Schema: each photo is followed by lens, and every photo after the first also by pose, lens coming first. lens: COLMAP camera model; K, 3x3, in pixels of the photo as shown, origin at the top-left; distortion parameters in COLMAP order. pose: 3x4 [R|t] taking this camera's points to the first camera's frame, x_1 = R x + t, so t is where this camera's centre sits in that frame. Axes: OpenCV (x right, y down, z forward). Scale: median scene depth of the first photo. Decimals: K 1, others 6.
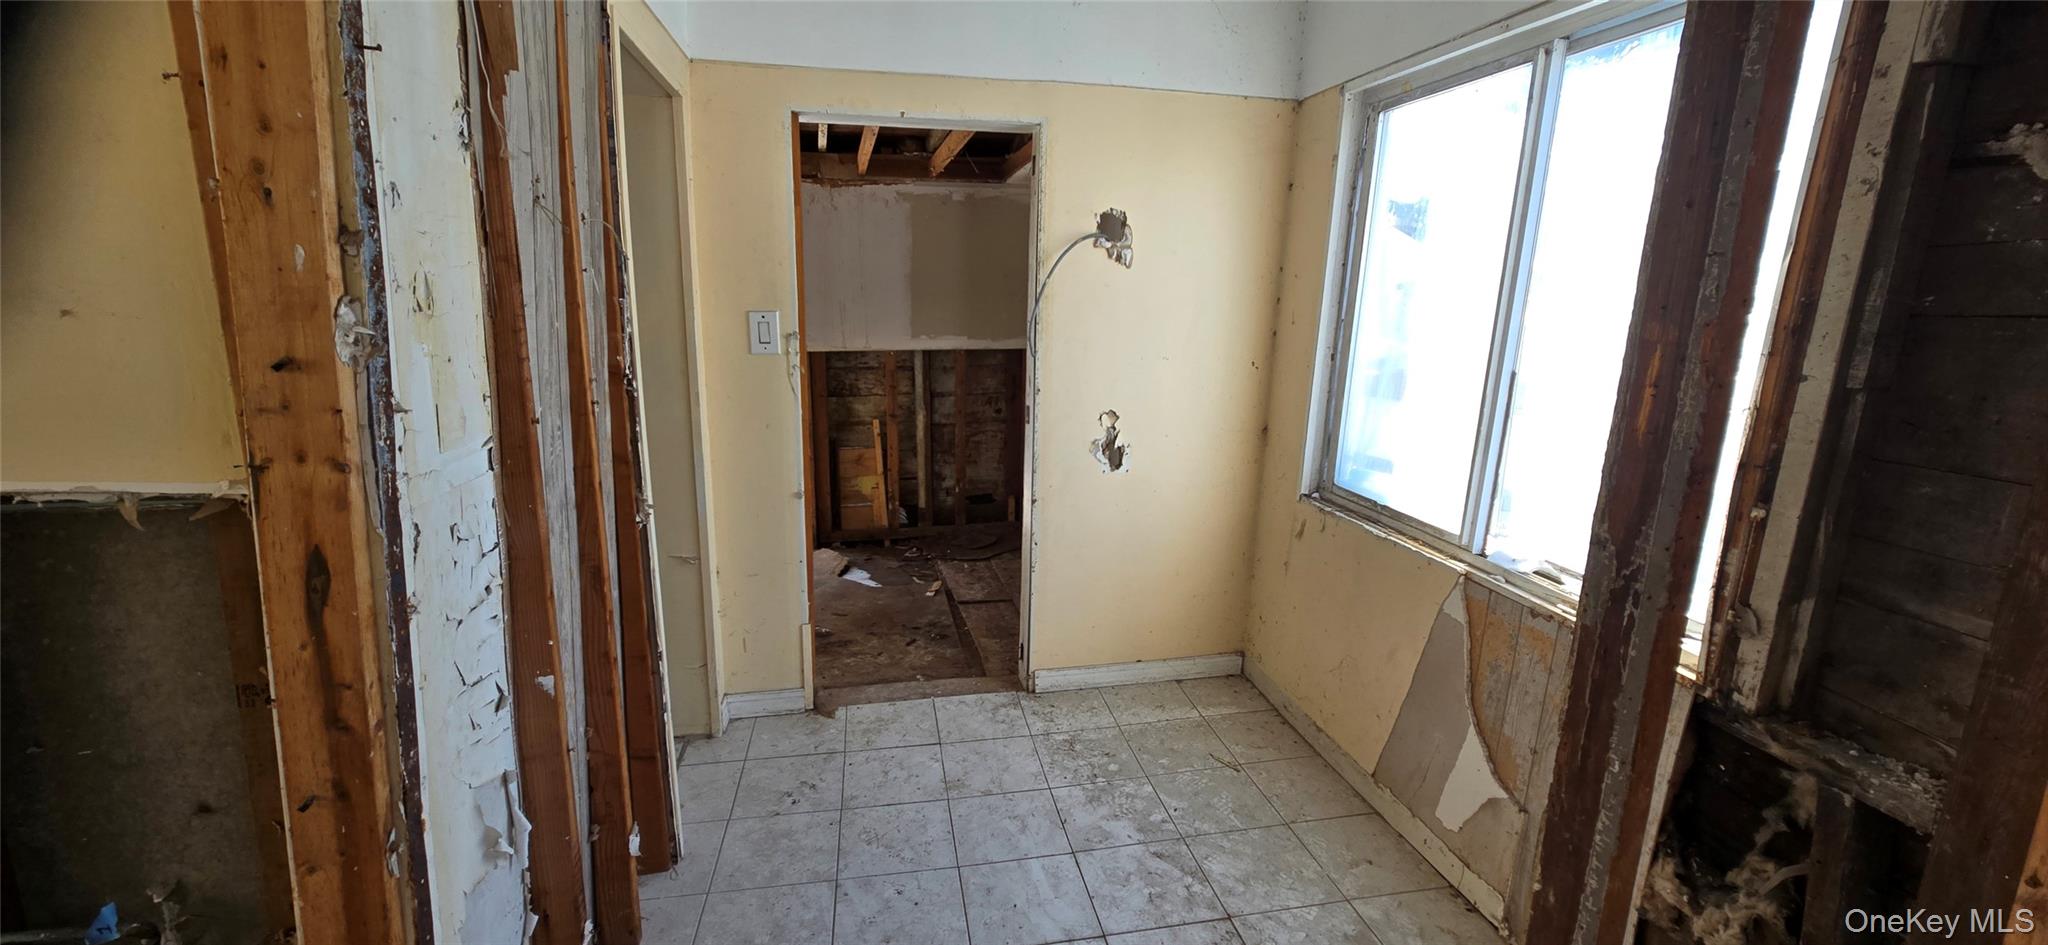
lens RADIAL K [[831.7, 0, 1036.6], [0, 831.7, 469.9], [0, 0, 1]] dist [-0.001484, 0.000036]
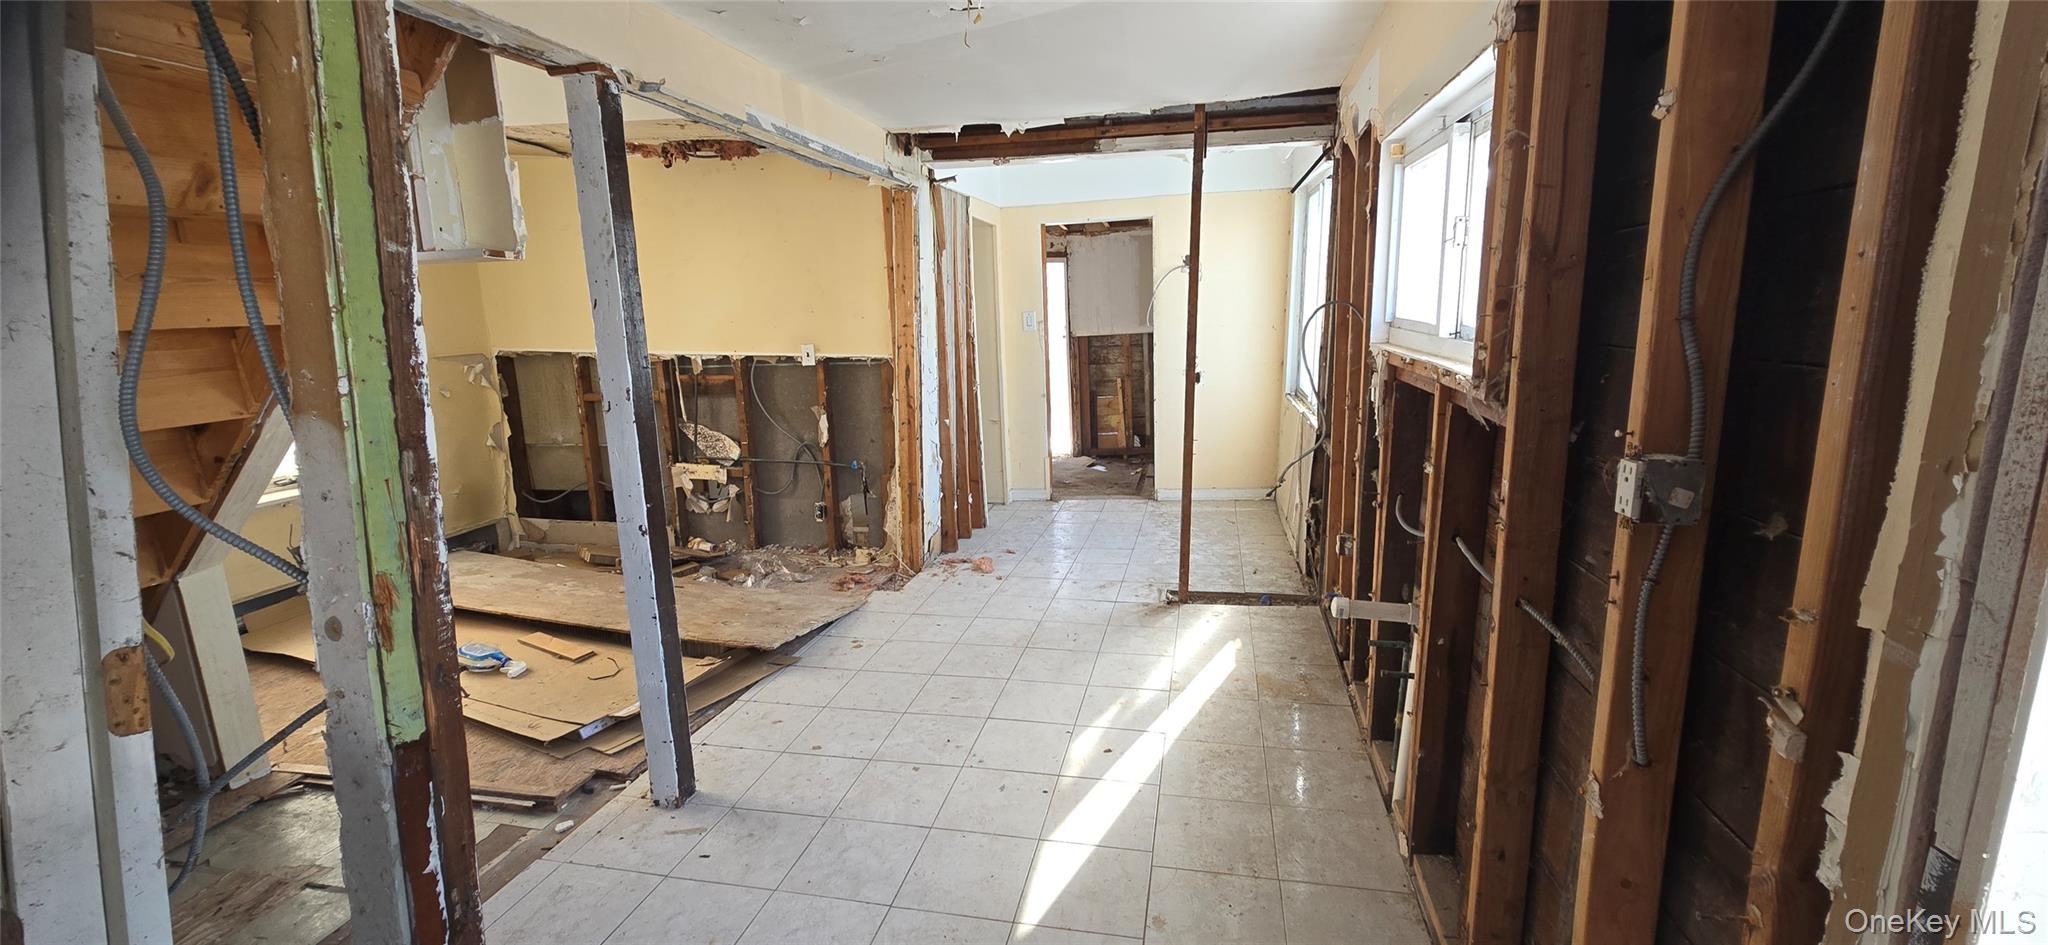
lens RADIAL K [[831.7, 0, 1036.6], [0, 831.7, 469.9], [0, 0, 1]] dist [-0.001484, 0.000036]
pose [[0.922152, 0.025027, -0.386018, 0.640175], [-0.025144, 0.999673, 0.004746, 0.252853], [0.386010, 0.005330, 0.922479, -1.197722]]
